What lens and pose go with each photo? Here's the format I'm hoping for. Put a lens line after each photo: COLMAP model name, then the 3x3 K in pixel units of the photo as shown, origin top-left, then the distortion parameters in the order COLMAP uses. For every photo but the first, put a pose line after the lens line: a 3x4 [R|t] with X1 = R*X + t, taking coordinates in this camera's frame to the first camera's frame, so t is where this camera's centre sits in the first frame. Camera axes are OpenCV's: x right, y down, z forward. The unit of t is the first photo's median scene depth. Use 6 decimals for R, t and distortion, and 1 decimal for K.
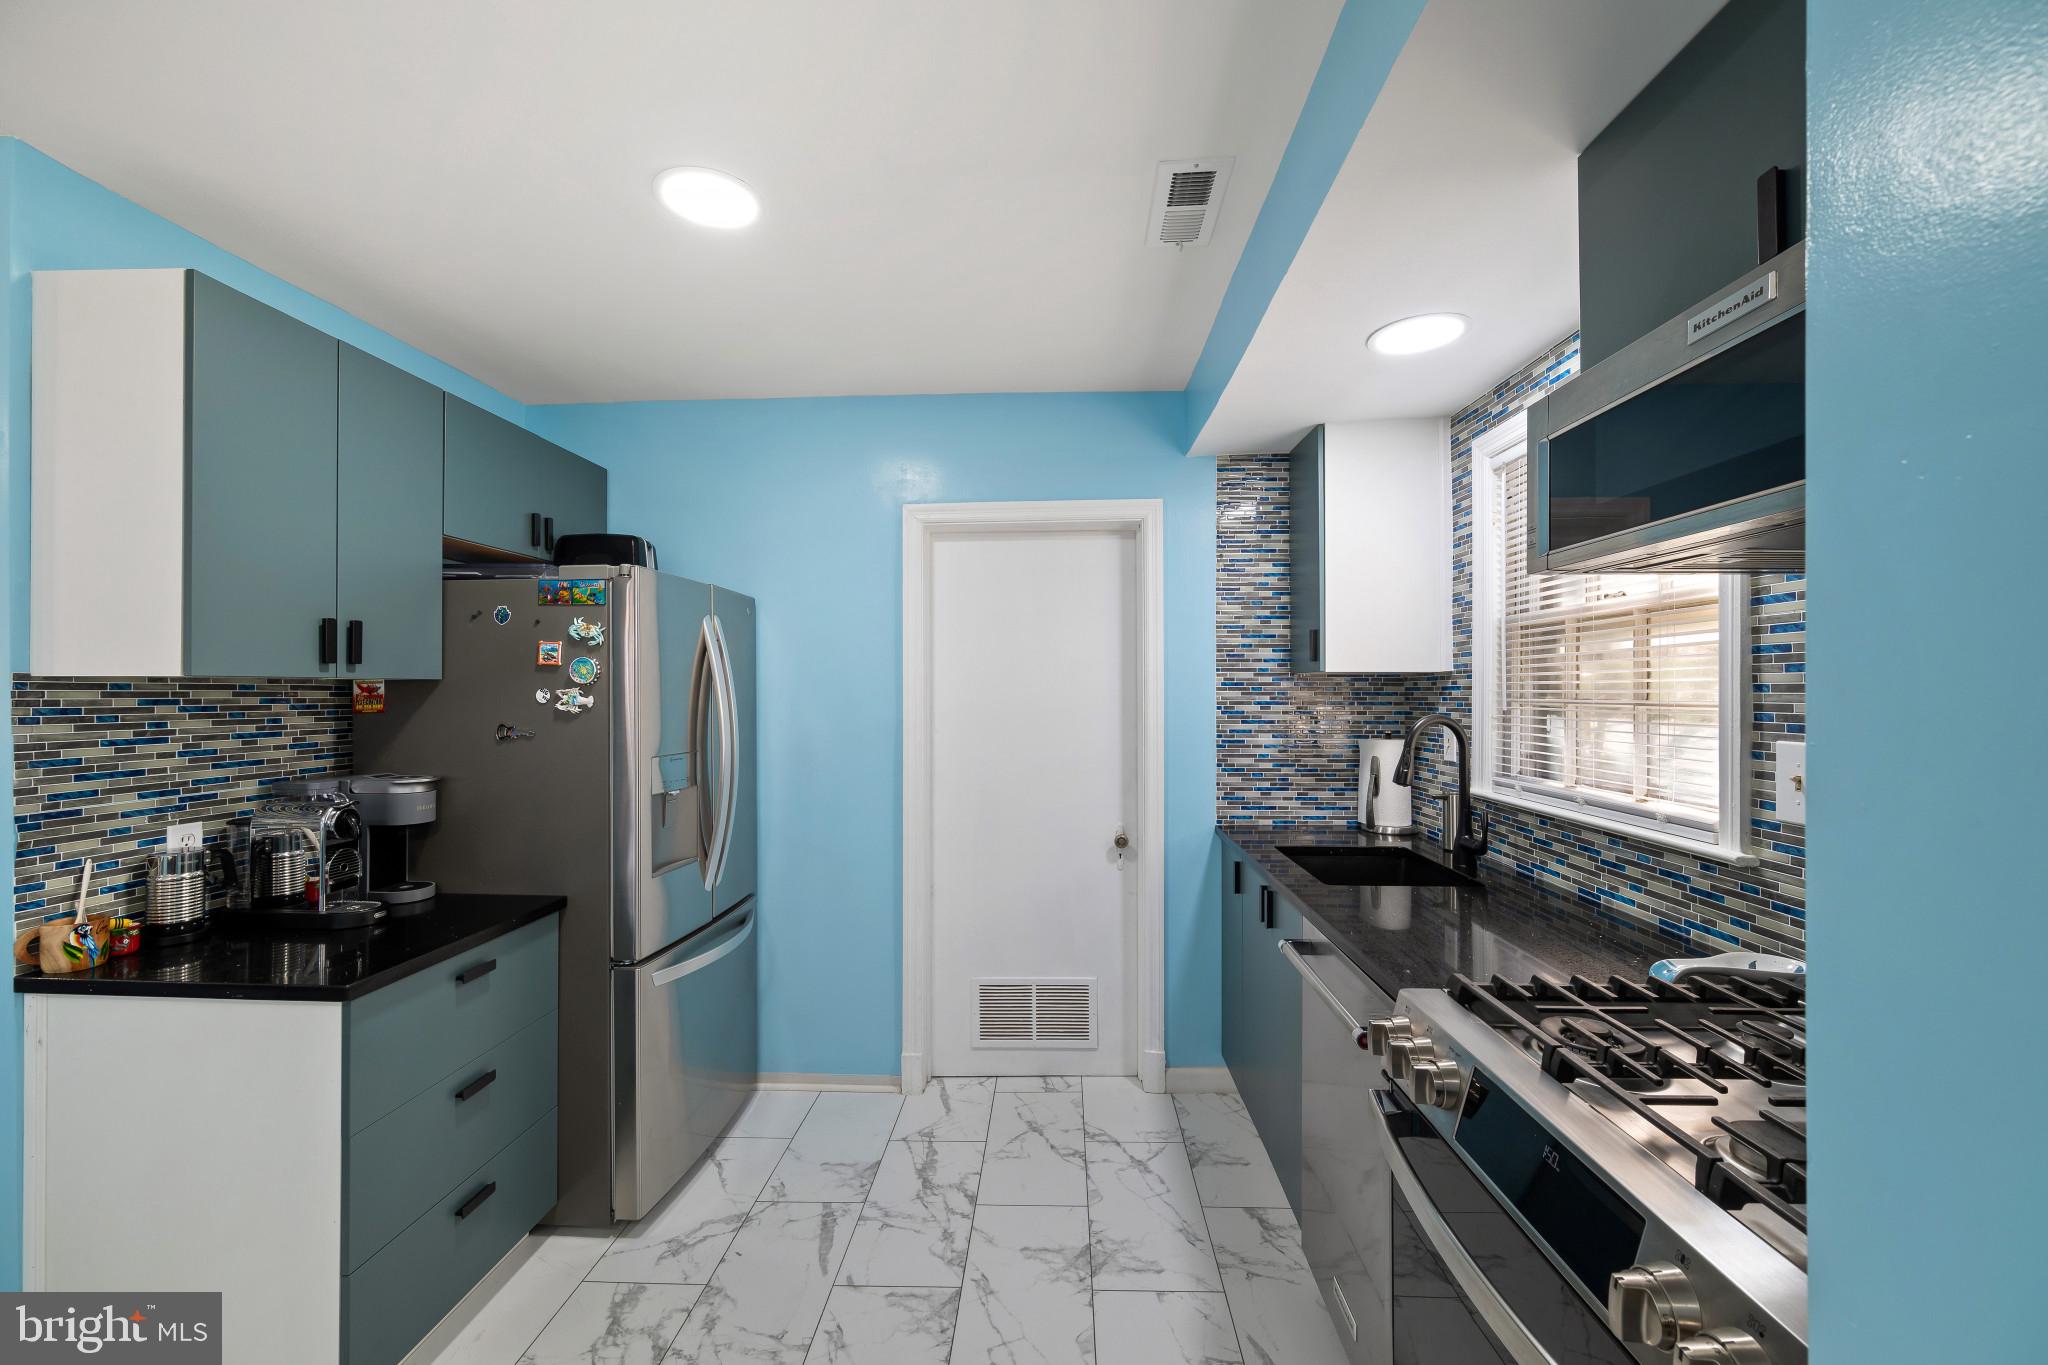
lens RADIAL K [[801.9, 0, 1021.4], [0, 801.9, 677.5], [0, 0, 1]] dist [0.001118, -0.000091]
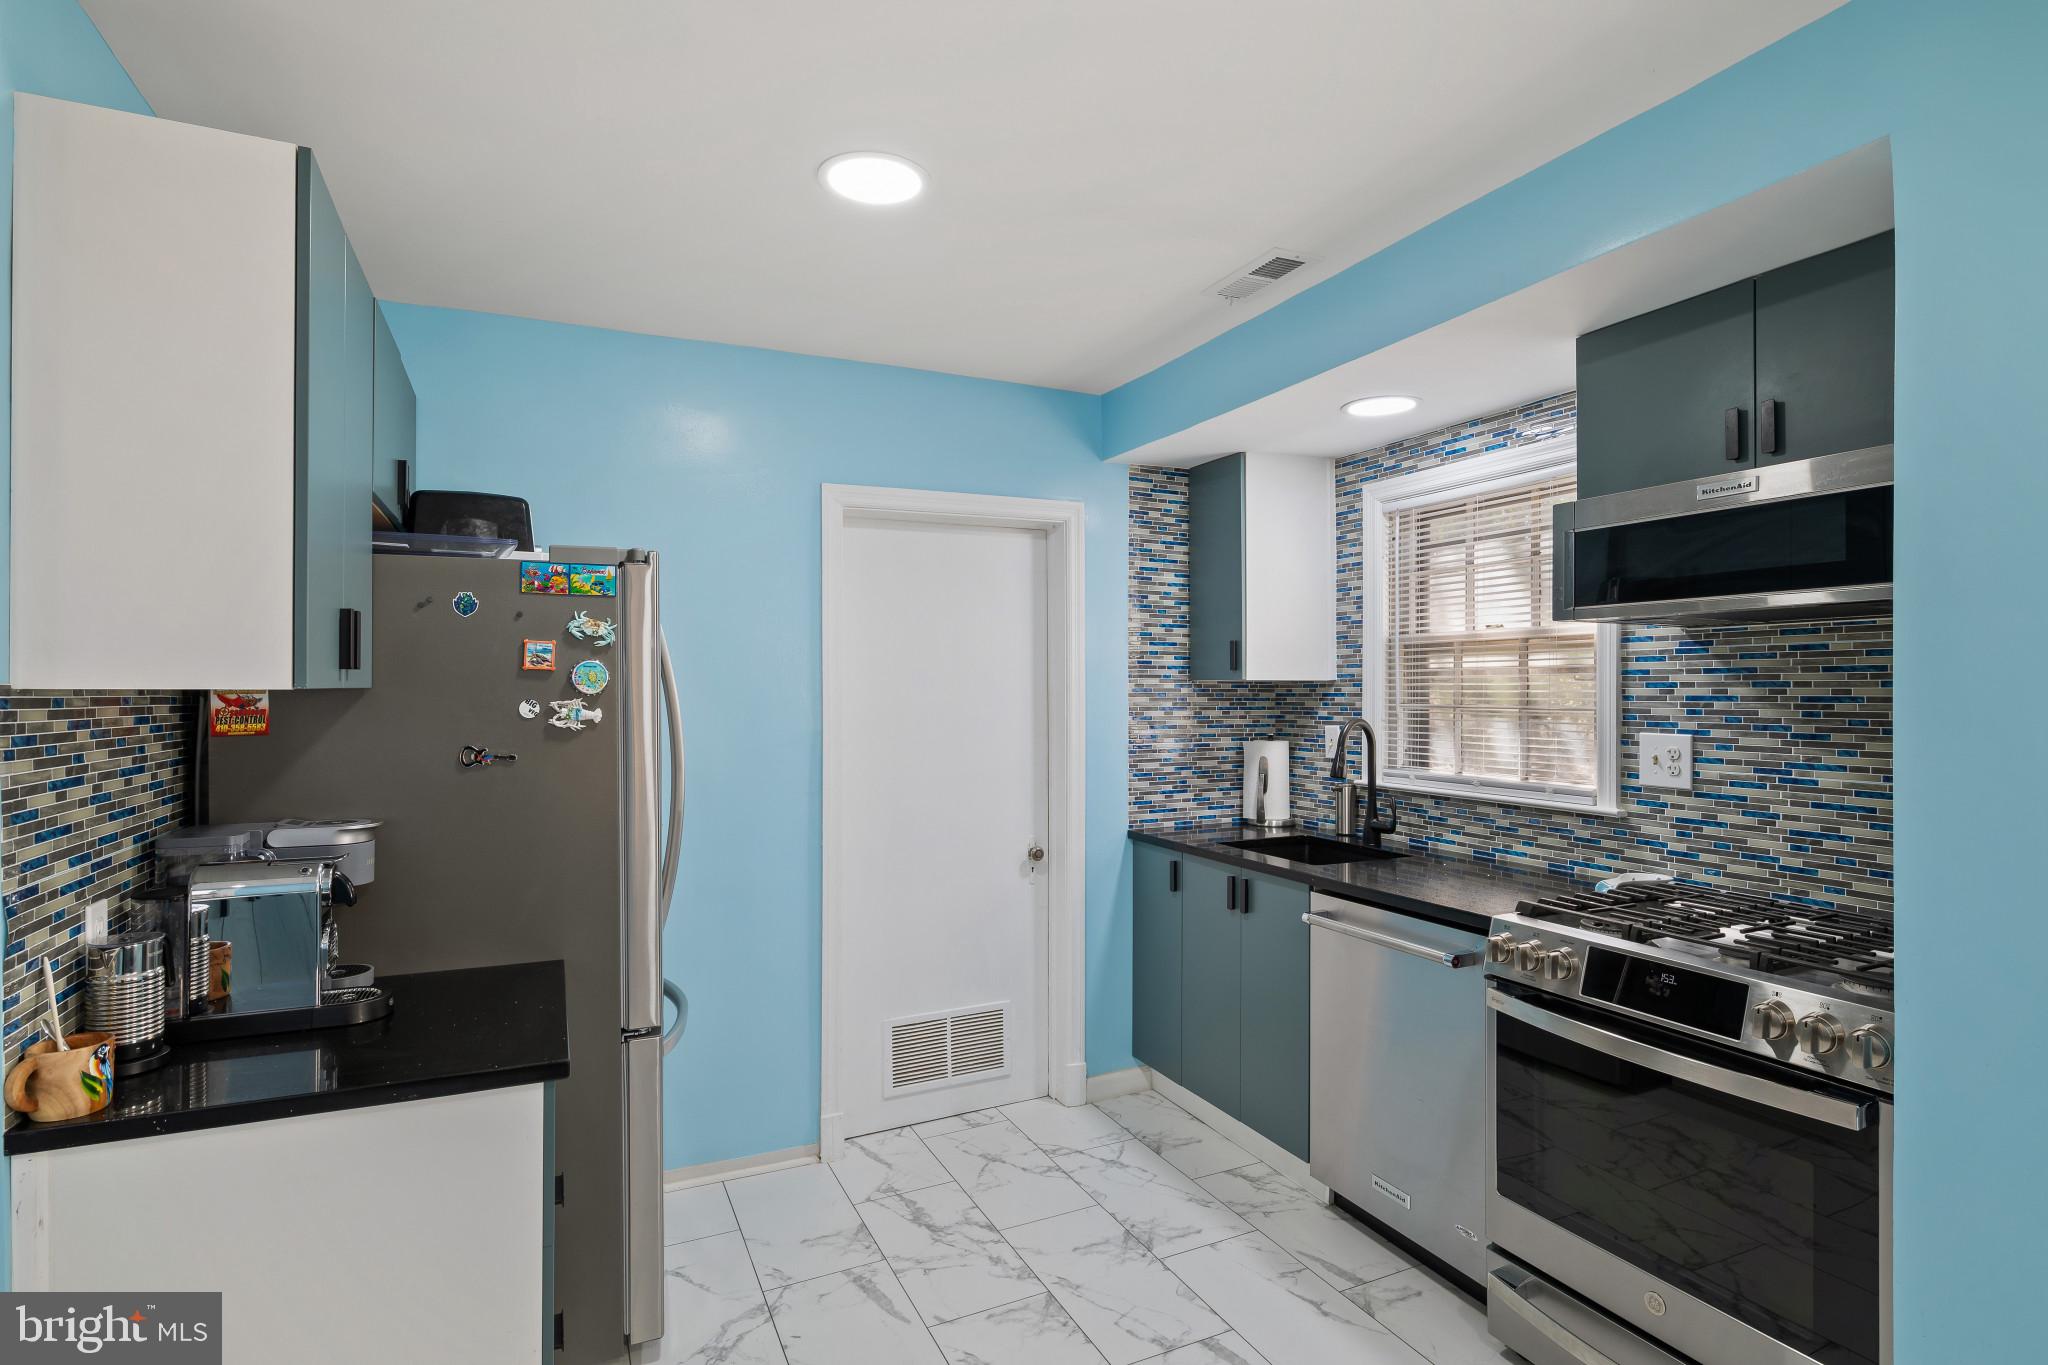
lens RADIAL K [[1059.3, 0, 995.9], [0, 1059.3, 671.2], [0, 0, 1]] dist [0.002424, 0.000706]
pose [[0.884936, 0.007383, 0.465654, -0.619276], [-0.007382, 0.999971, -0.001825, -0.014558], [-0.465654, -0.001822, 0.884965, -0.121455]]
